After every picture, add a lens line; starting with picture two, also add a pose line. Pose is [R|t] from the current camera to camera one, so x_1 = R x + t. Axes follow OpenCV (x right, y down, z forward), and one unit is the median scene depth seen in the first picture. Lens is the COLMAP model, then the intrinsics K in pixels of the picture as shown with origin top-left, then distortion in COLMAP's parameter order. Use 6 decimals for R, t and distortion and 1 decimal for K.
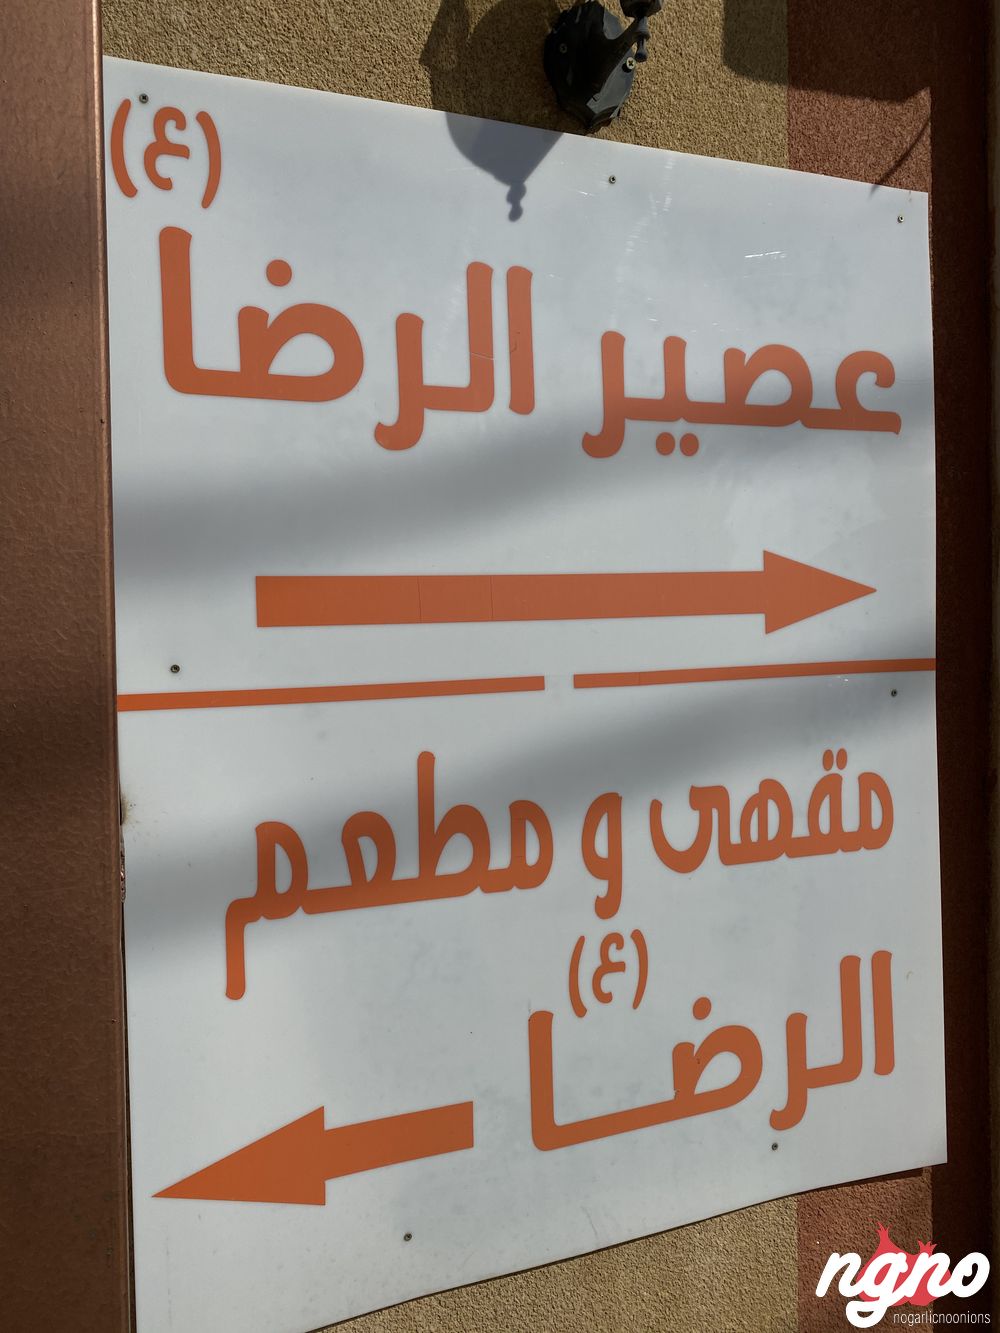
lens RADIAL K [[1018.4, 0, 399.7], [0, 1018.4, 661.1], [0, 0, 1]] dist [0.057284, -0.082981]
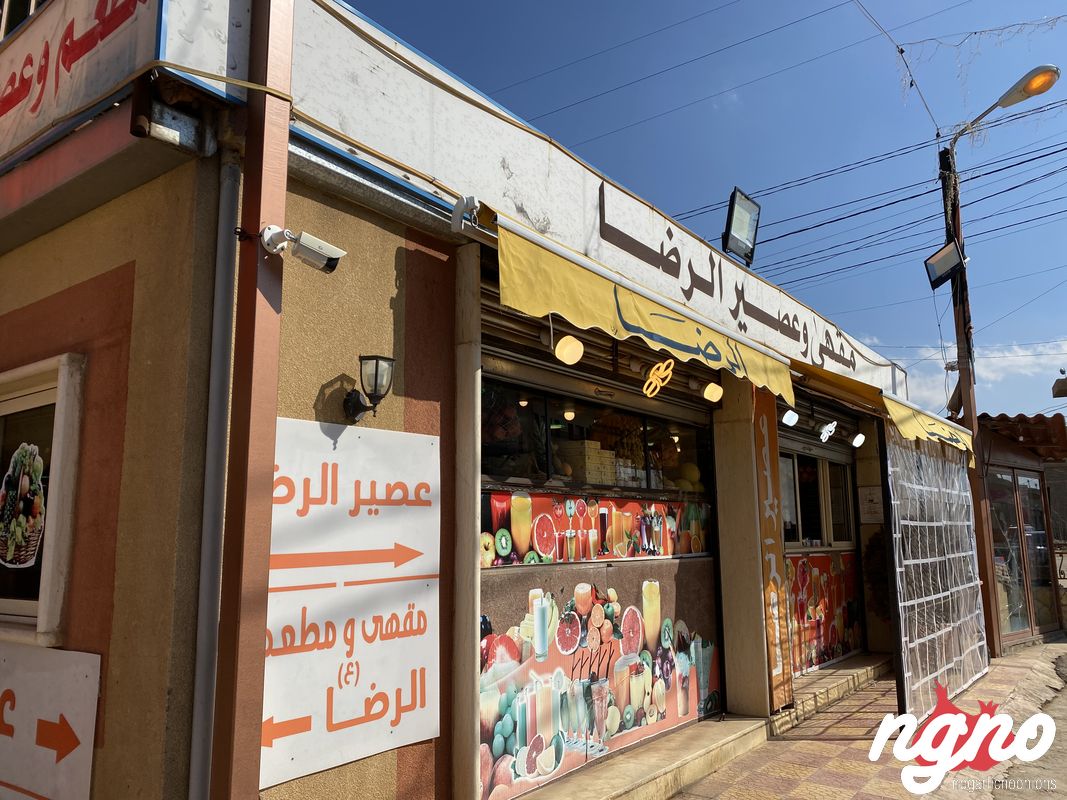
lens RADIAL K [[815.1, 0, 533.5], [0, 815.1, 400.0], [0, 0, 1]] dist [0.057284, -0.082981]
pose [[0.830935, 0.103367, 0.546684, -0.828743], [0.007582, 0.980395, -0.196898, -0.037206], [-0.556319, 0.167754, 0.813860, -1.609112]]
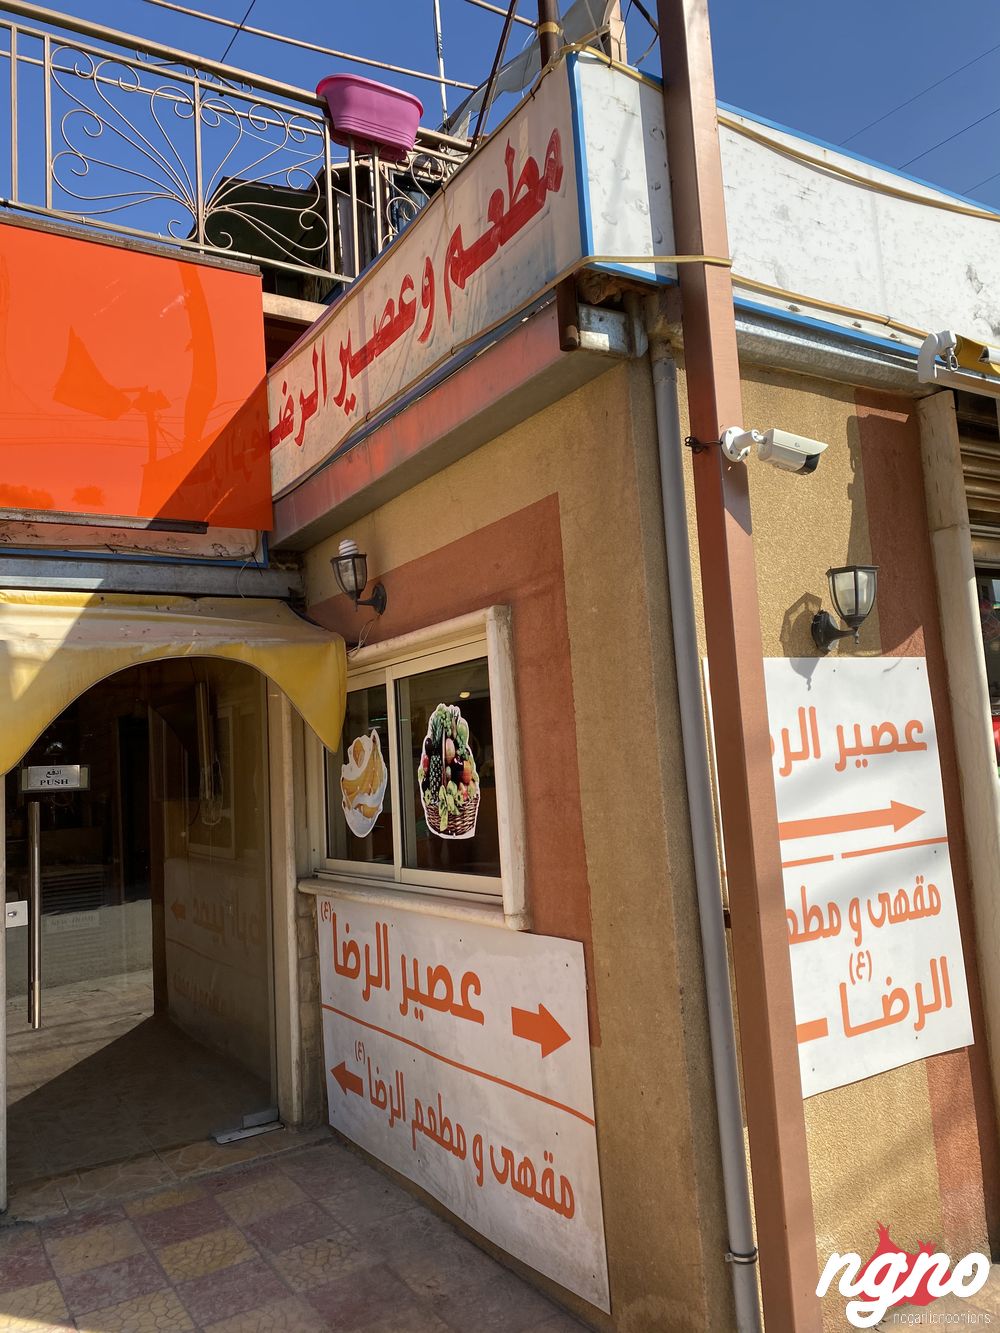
lens RADIAL K [[1015.3, 0, 497.0], [0, 1015.3, 648.9], [0, 0, 1]] dist [0.008599, 0.001068]
pose [[0.978565, -0.015113, 0.205384, -1.227588], [0.045735, 0.988347, -0.145184, -0.167748], [-0.200797, 0.151465, 0.967853, -1.459046]]
